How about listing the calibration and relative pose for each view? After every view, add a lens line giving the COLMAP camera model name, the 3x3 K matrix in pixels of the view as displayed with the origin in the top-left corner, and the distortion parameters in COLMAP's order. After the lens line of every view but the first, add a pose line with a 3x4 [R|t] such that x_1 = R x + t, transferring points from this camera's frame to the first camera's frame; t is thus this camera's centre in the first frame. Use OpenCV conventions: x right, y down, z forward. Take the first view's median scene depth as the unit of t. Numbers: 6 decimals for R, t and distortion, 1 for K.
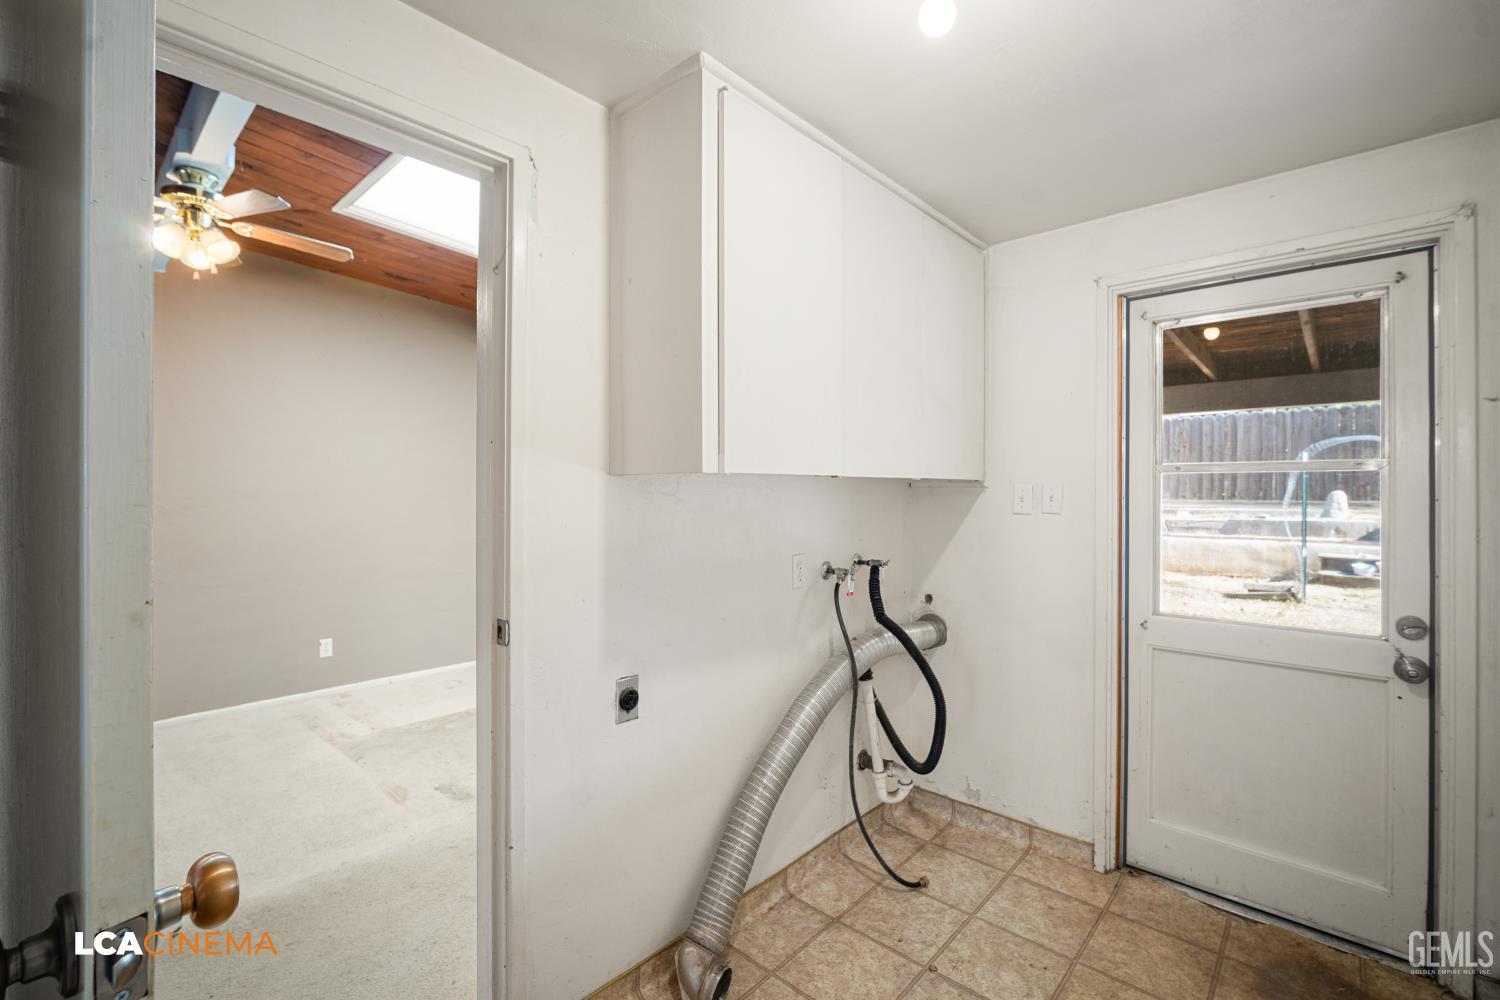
lens RADIAL K [[658.1, 0, 750.2], [0, 658.1, 490.1], [0, 0, 1]] dist [-0.010445, -0.000125]
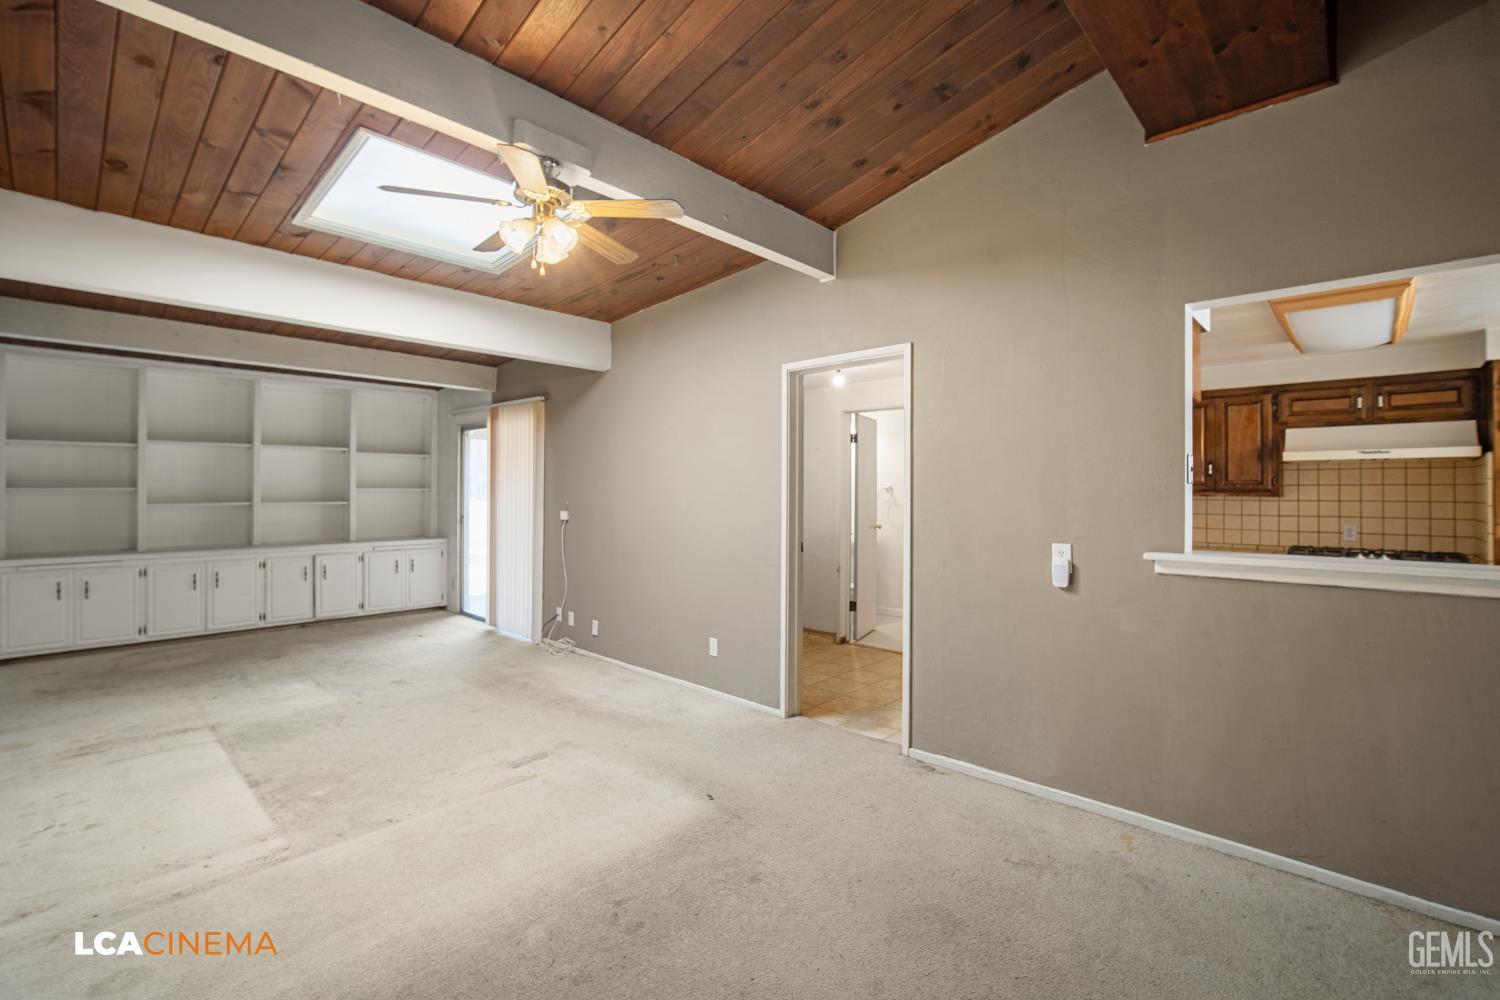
lens RADIAL K [[658.1, 0, 753.8], [0, 658.1, 493.1], [0, 0, 1]] dist [-0.010445, -0.000125]
pose [[0.012930, -0.004986, 0.999904, -1.288123], [-0.004565, 0.999977, 0.005045, -0.009484], [-0.999906, -0.004630, 0.012907, 0.484824]]
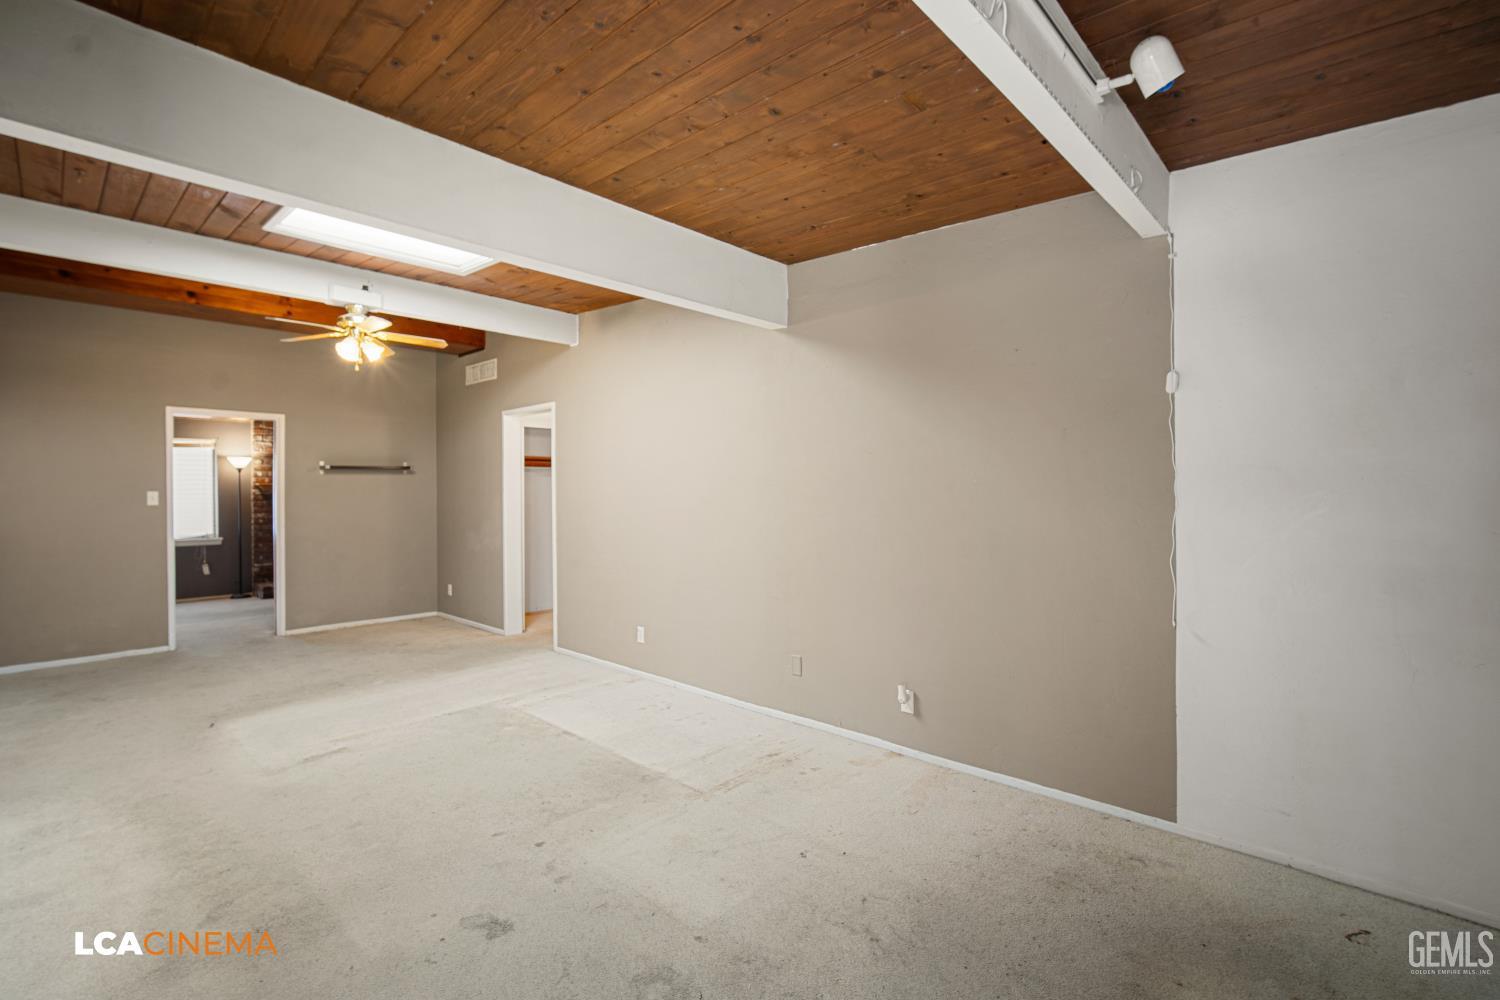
lens RADIAL K [[658.1, 0, 745.7], [0, 658.1, 493.4], [0, 0, 1]] dist [-0.010445, -0.000125]
pose [[-0.019527, -0.002816, -0.999805, 0.575083], [0.010131, 0.999944, -0.003014, 0.002969], [0.999758, -0.010188, -0.019497, 1.445404]]
